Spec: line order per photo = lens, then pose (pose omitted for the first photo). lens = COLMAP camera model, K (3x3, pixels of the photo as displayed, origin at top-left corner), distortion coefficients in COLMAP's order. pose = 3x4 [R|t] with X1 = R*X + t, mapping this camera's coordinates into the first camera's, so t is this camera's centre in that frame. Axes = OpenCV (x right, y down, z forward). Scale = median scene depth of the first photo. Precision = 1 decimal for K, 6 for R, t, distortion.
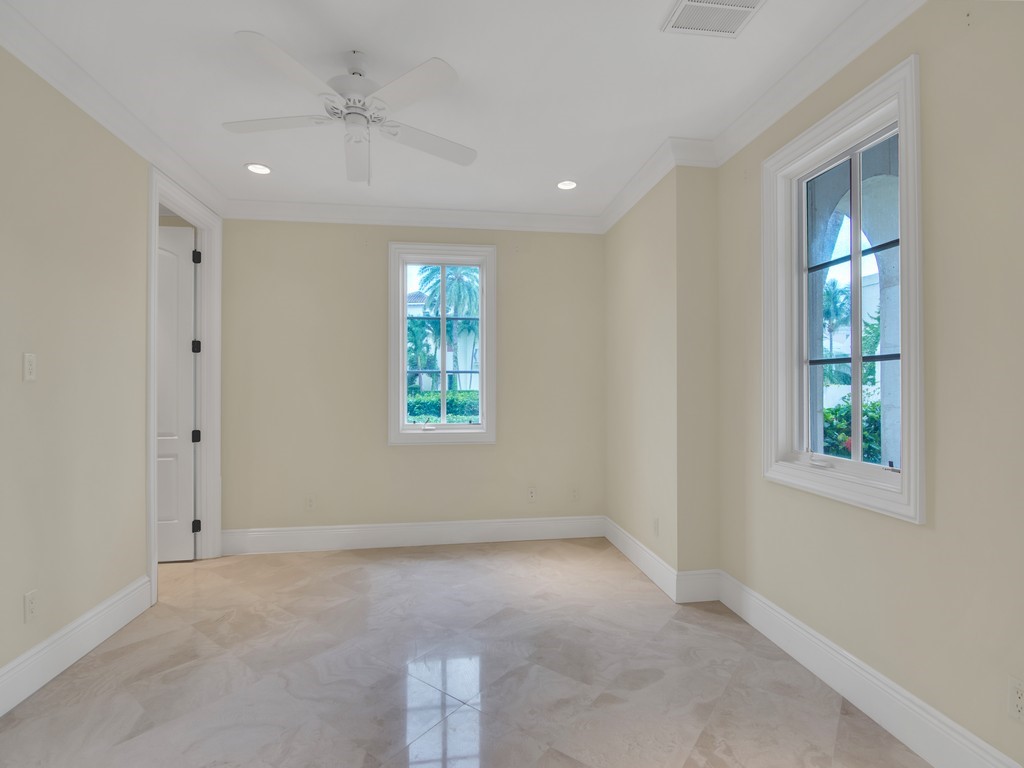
lens RADIAL K [[495.2, 0, 512.0], [0, 495.2, 384.0], [0, 0, 1]] dist [-0.001848, -0.011845]
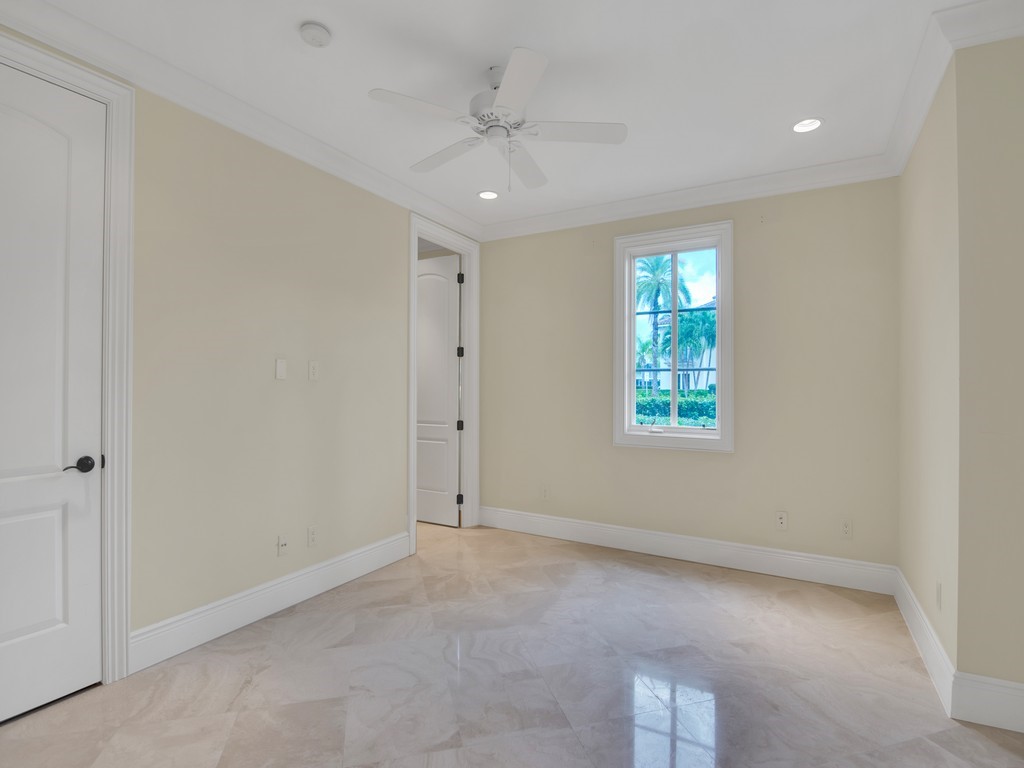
lens RADIAL K [[495.2, 0, 512.0], [0, 495.2, 384.0], [0, 0, 1]] dist [-0.001848, -0.011845]
pose [[0.793809, 0.003131, -0.608159, 0.208892], [-0.002112, 0.999995, 0.002391, -0.000058], [0.608163, -0.000614, 0.793812, 0.108410]]
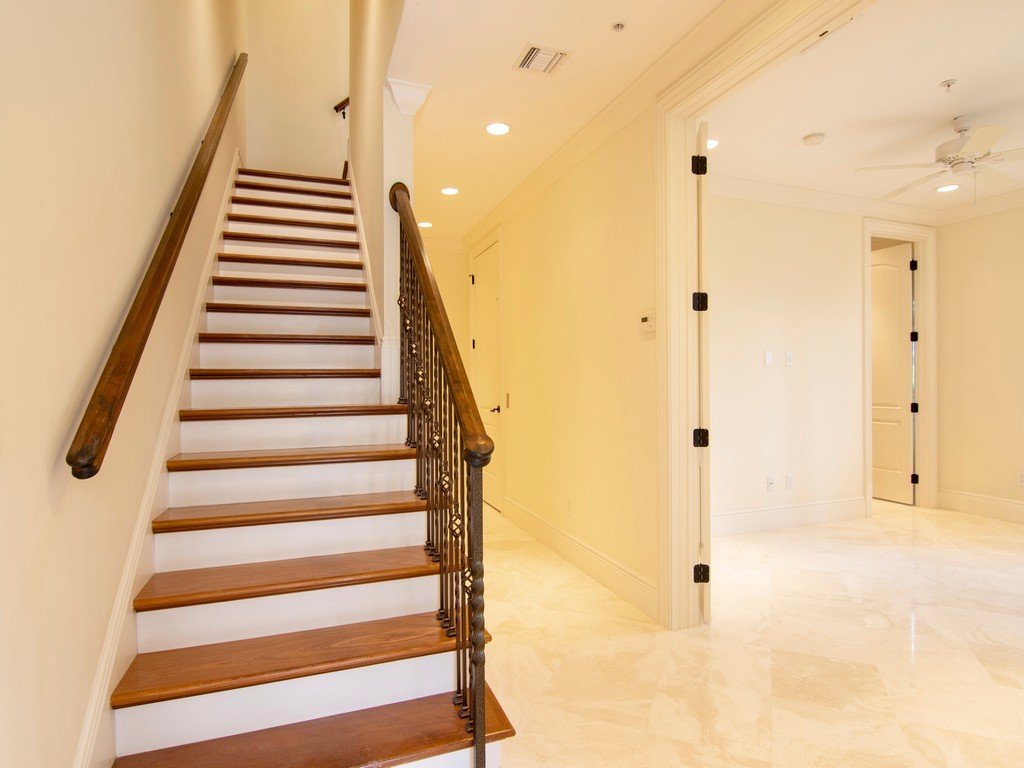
lens RADIAL K [[556.1, 0, 512.0], [0, 556.1, 384.0], [0, 0, 1]] dist [-0.017538, -0.000019]
pose [[0.214333, 0.008744, -0.976722, 0.522520], [0.015786, 0.999798, 0.012415, 0.011389], [0.976633, -0.018080, 0.214151, -0.310340]]
